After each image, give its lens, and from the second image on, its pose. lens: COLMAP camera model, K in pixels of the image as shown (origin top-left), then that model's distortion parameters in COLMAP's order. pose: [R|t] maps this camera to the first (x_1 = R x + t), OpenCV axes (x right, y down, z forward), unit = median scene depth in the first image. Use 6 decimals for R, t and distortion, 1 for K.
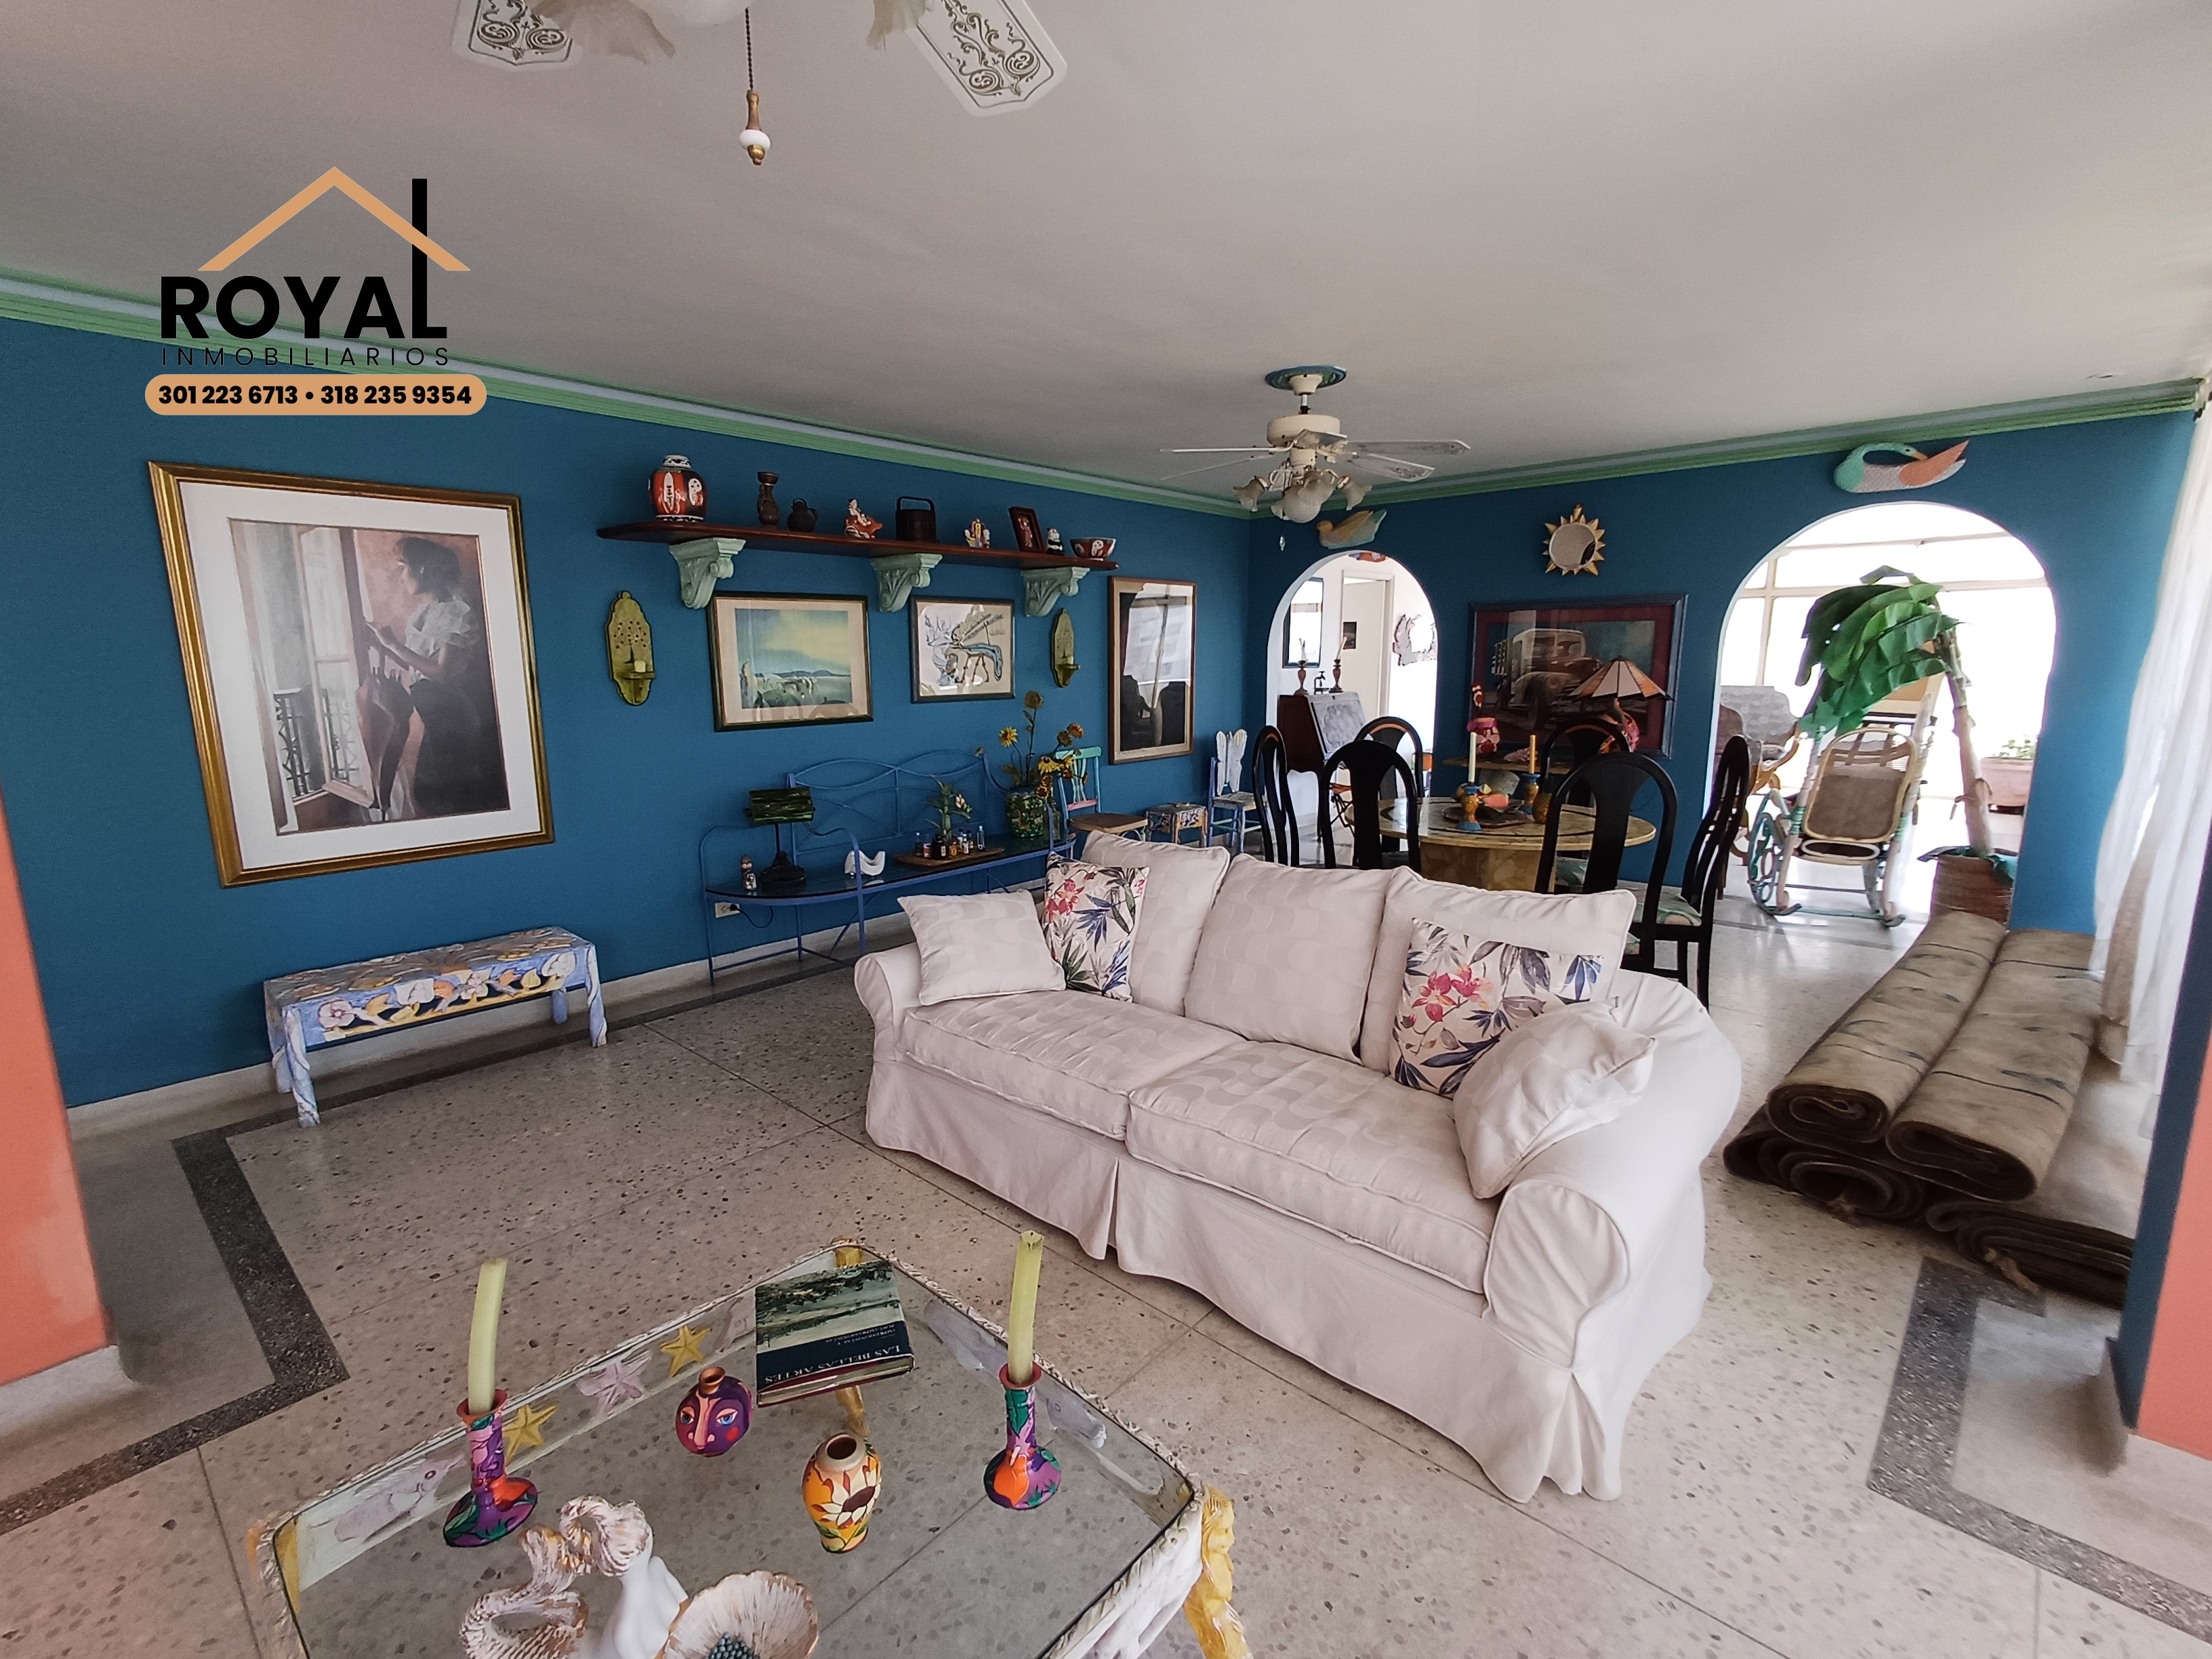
lens RADIAL K [[1007.9, 0, 1100.9], [0, 1007.9, 833.6], [0, 0, 1]] dist [0.009119, 0.000290]
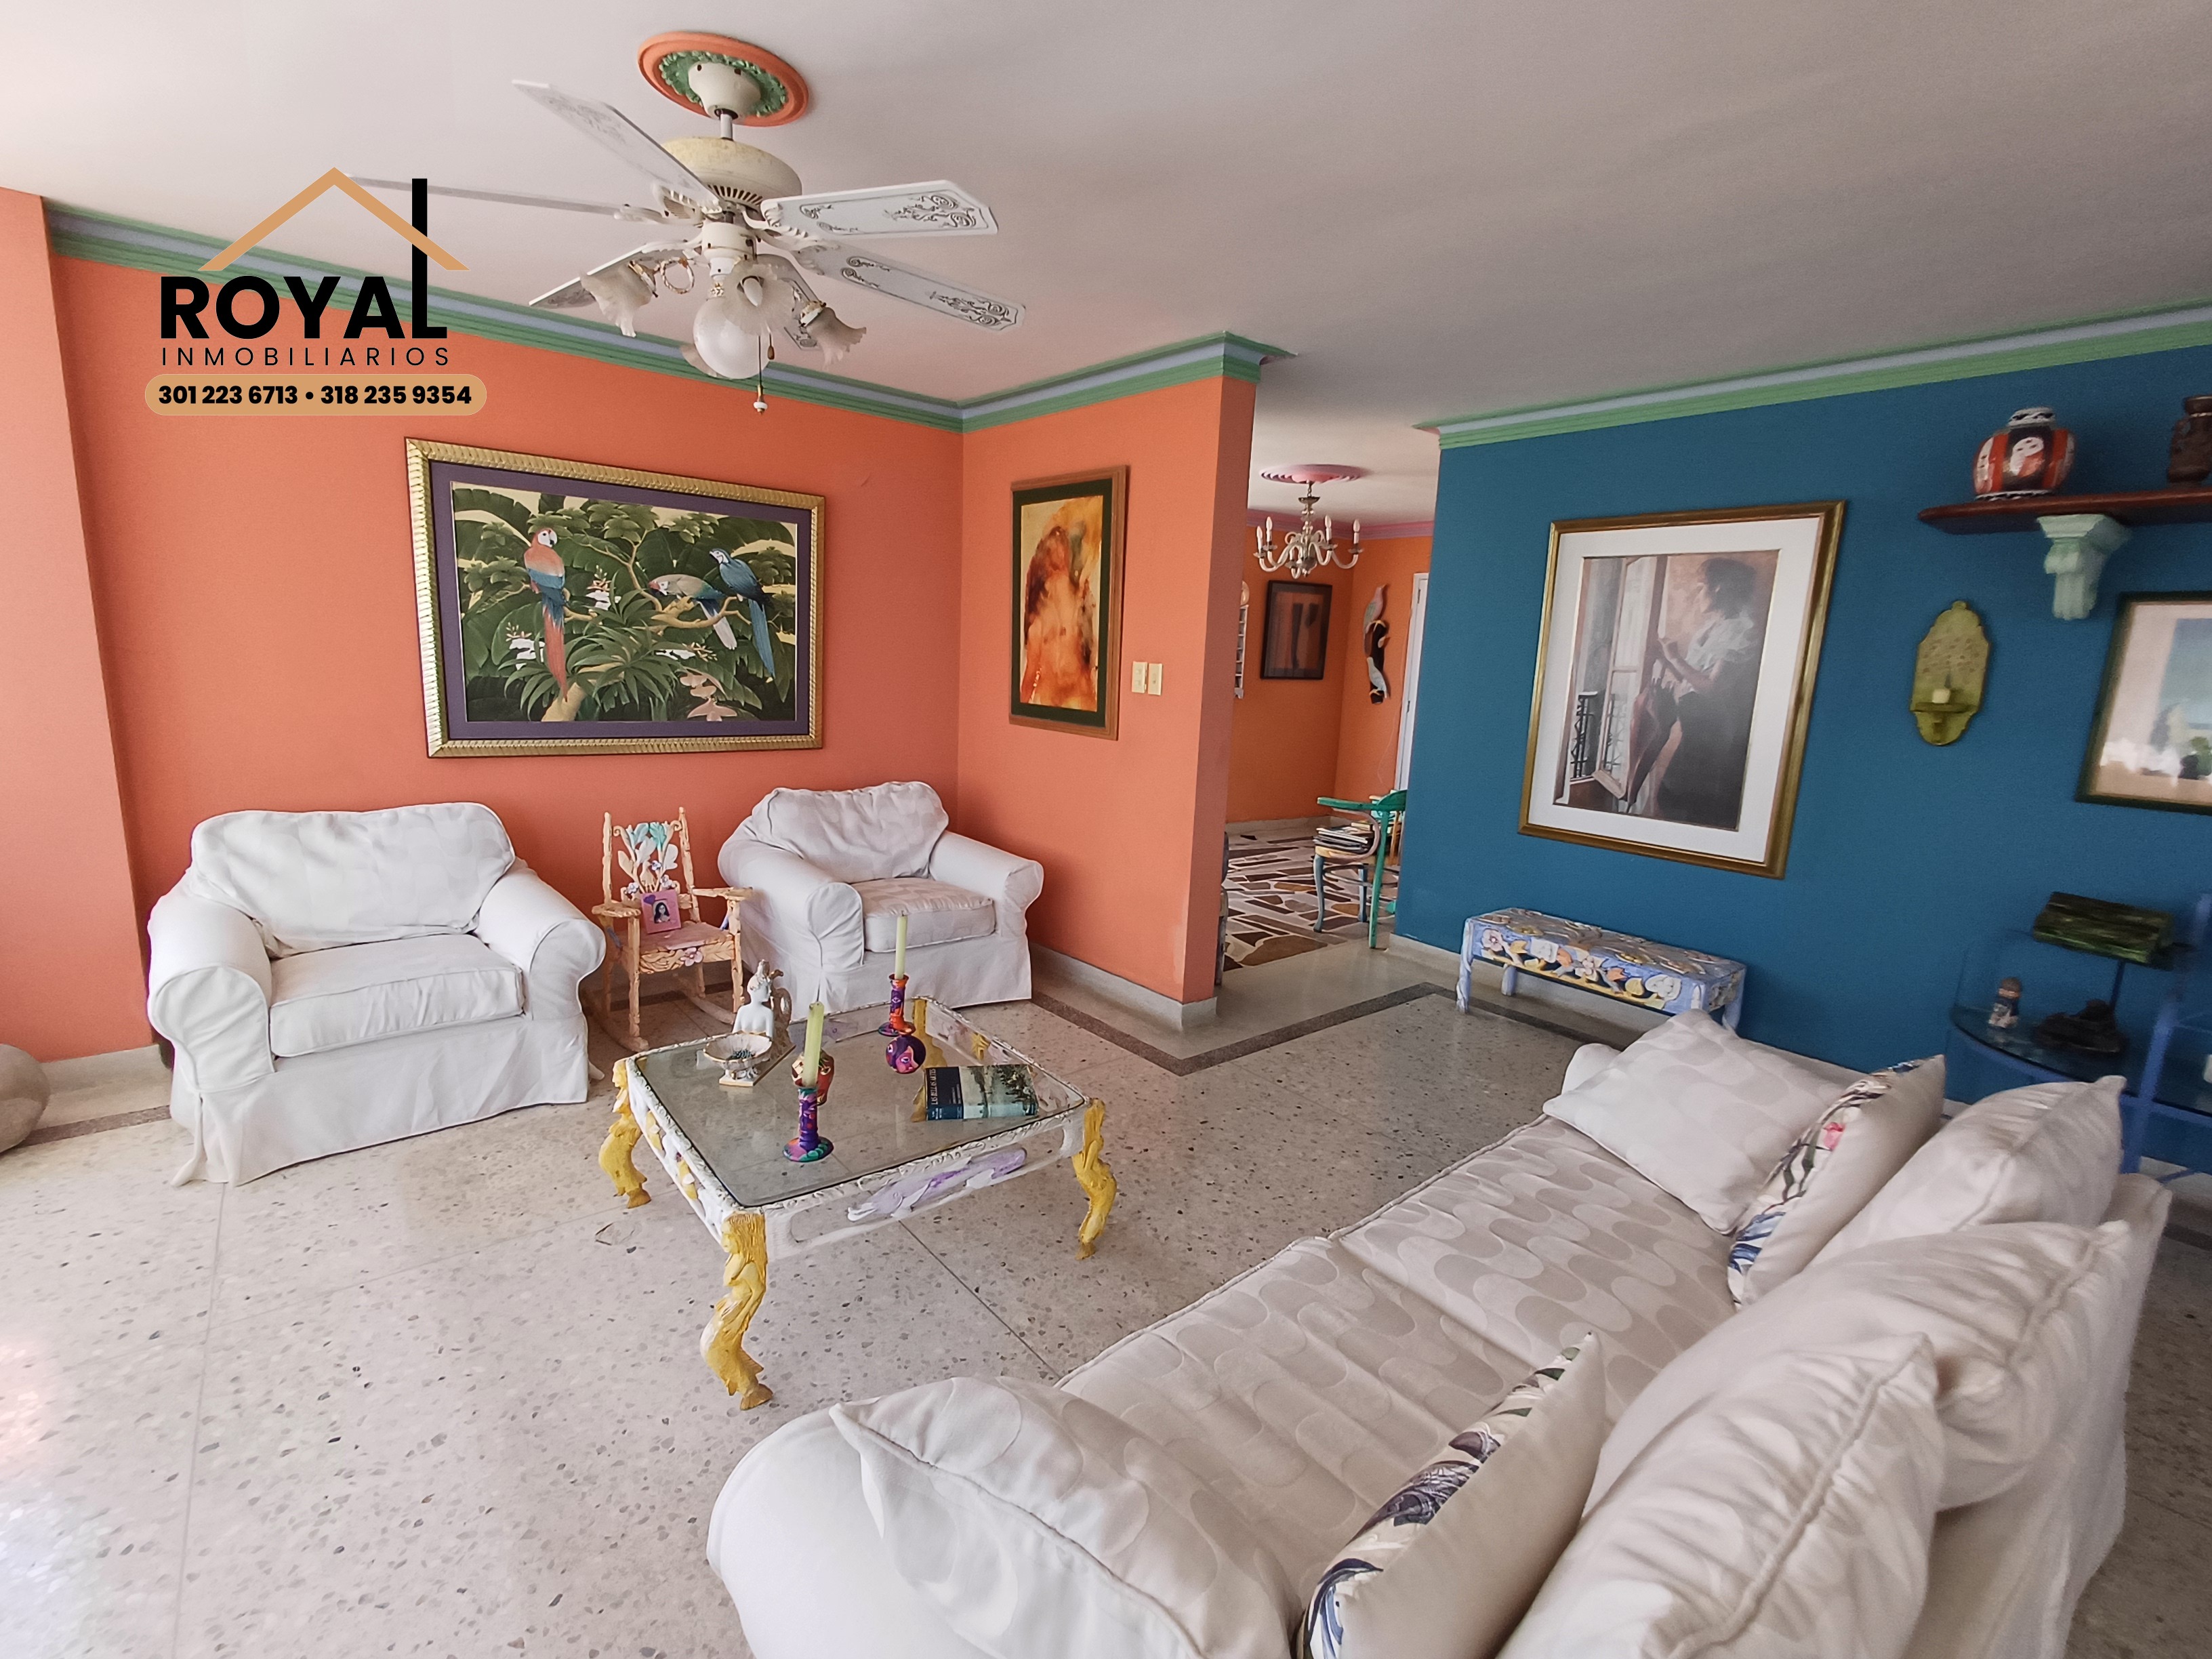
lens RADIAL K [[1007.9, 0, 1100.1], [0, 1007.9, 827.9], [0, 0, 1]] dist [0.009119, 0.000290]
pose [[-0.152243, 0.176275, -0.972496, 0.482074], [-0.221989, 0.952726, 0.207444, -0.099897], [0.963090, 0.247466, -0.105915, 0.555038]]
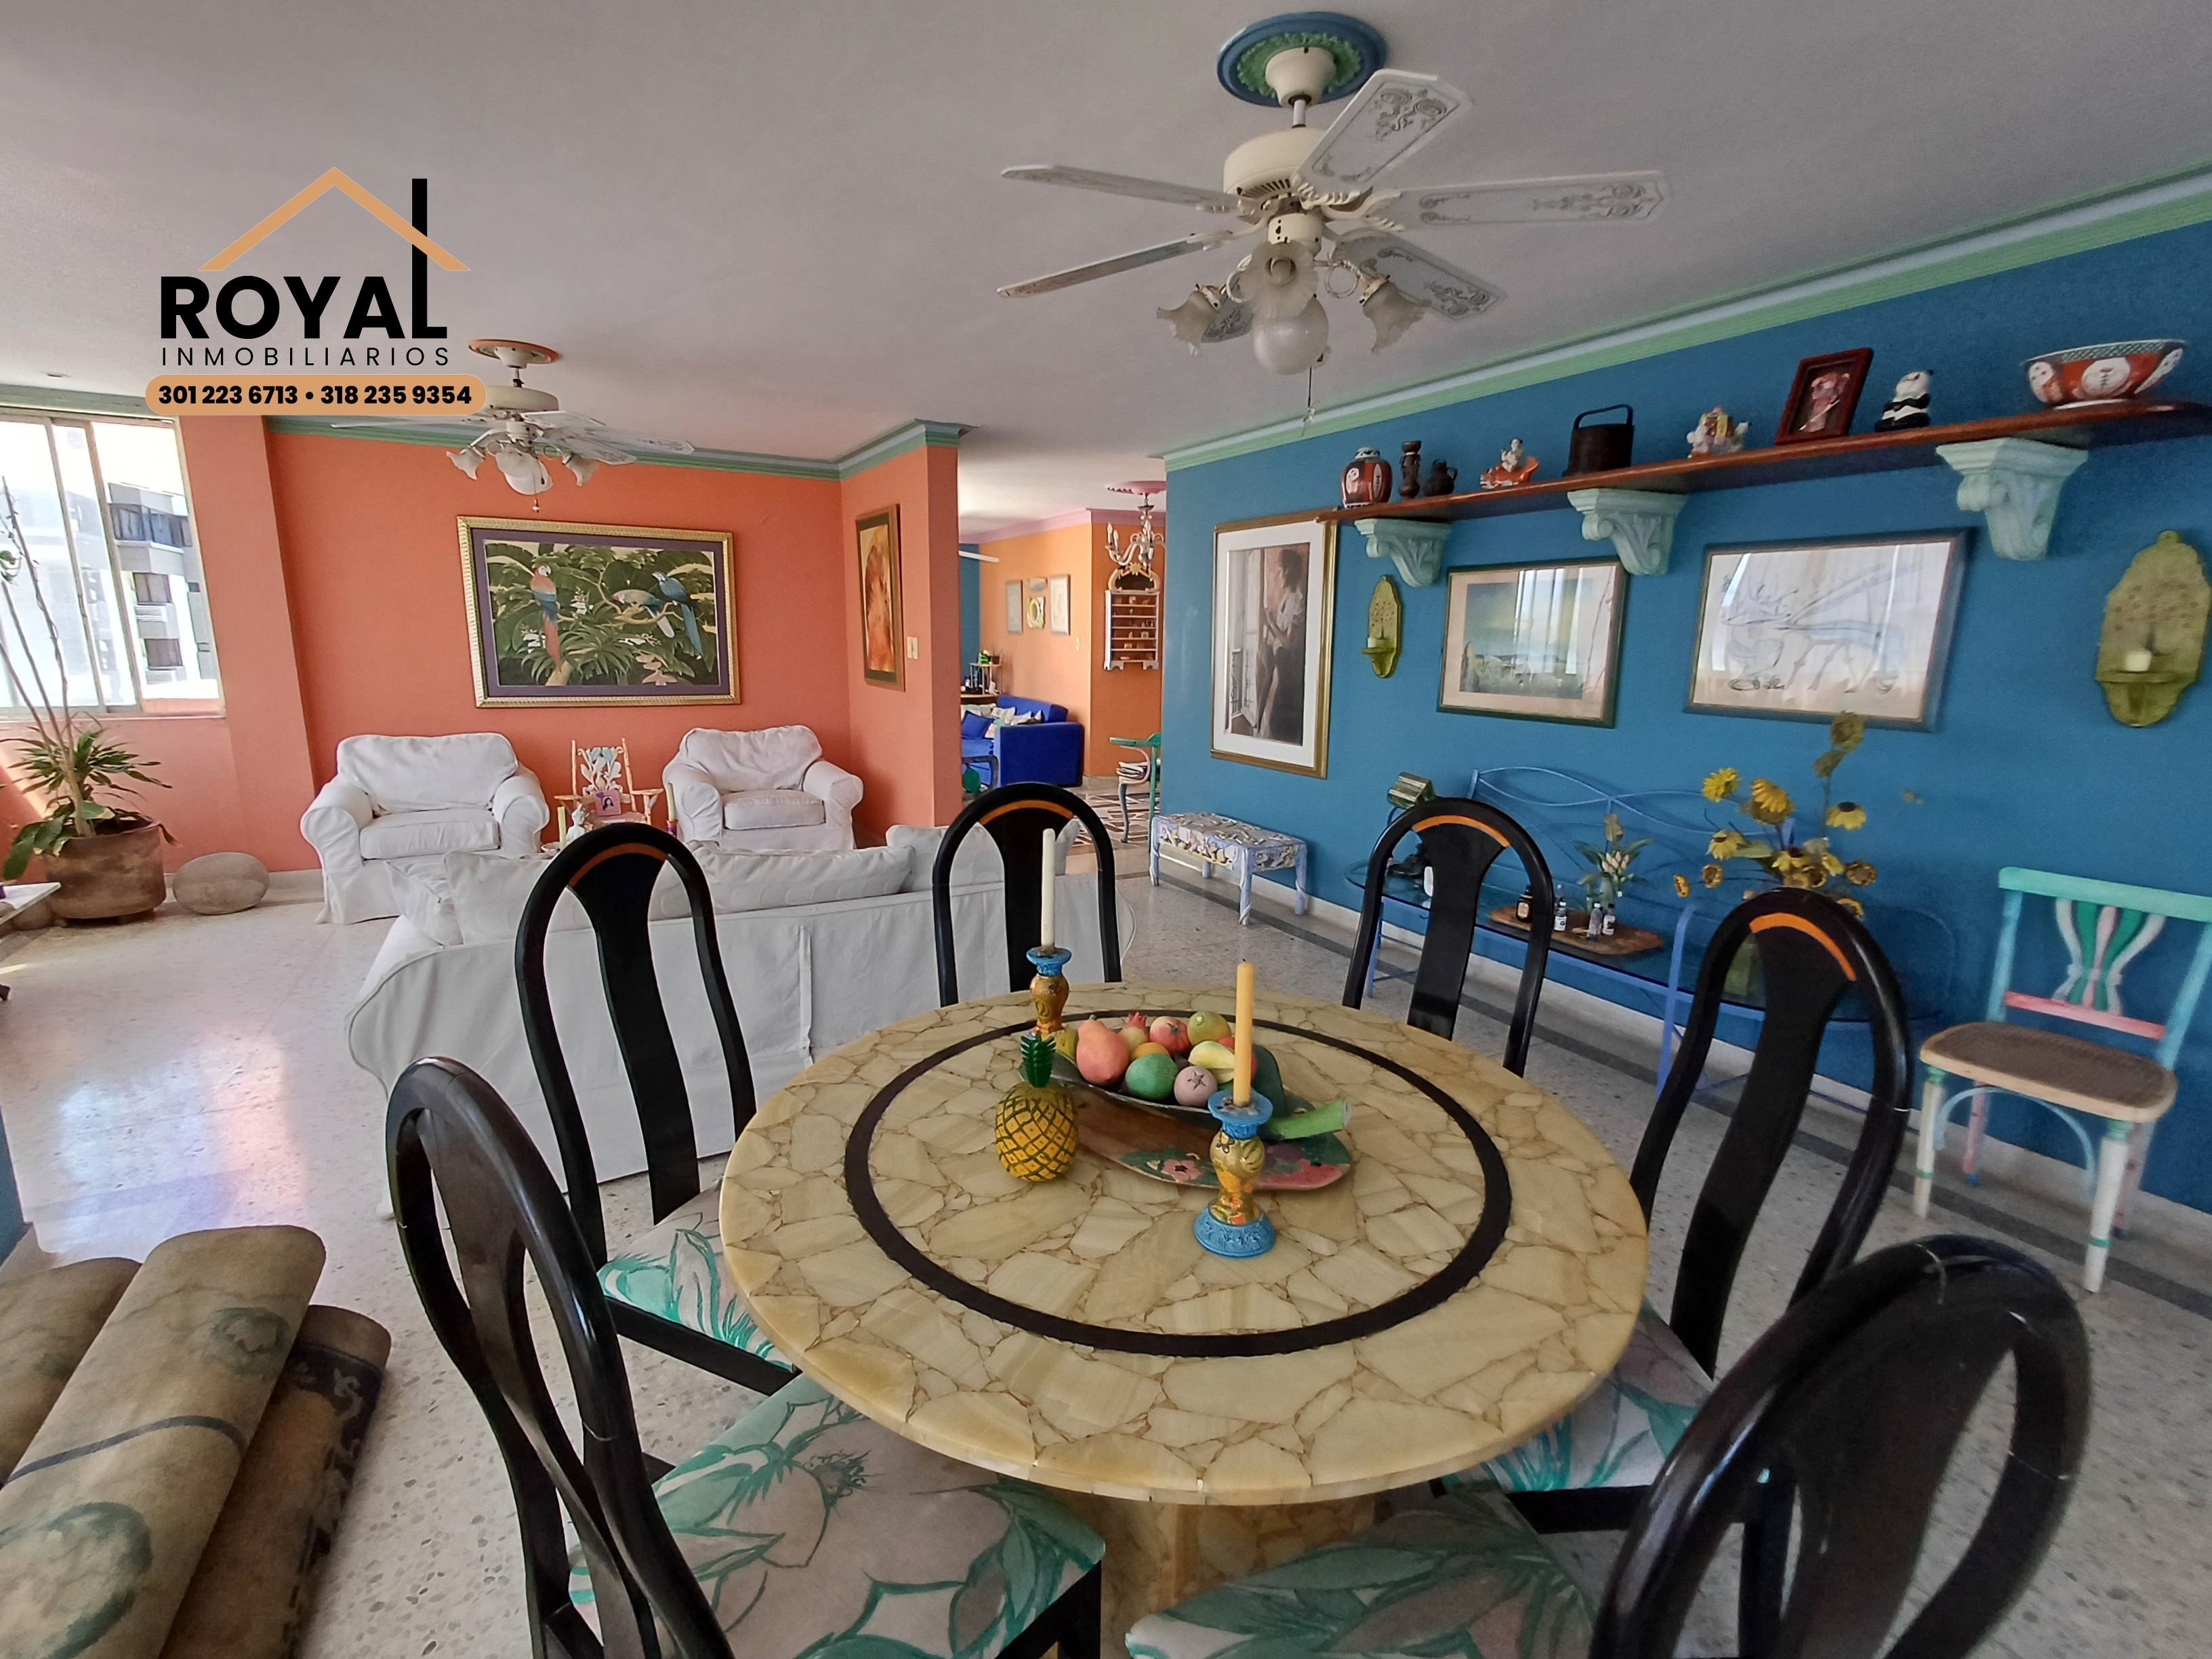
lens RADIAL K [[1007.9, 0, 1097.7], [0, 1007.9, 826.2], [0, 0, 1]] dist [0.009119, 0.000290]
pose [[-0.334838, 0.181961, -0.924540, 0.817802], [-0.181229, 0.950423, 0.252691, -0.227366], [0.924683, 0.252164, -0.285261, 1.246596]]
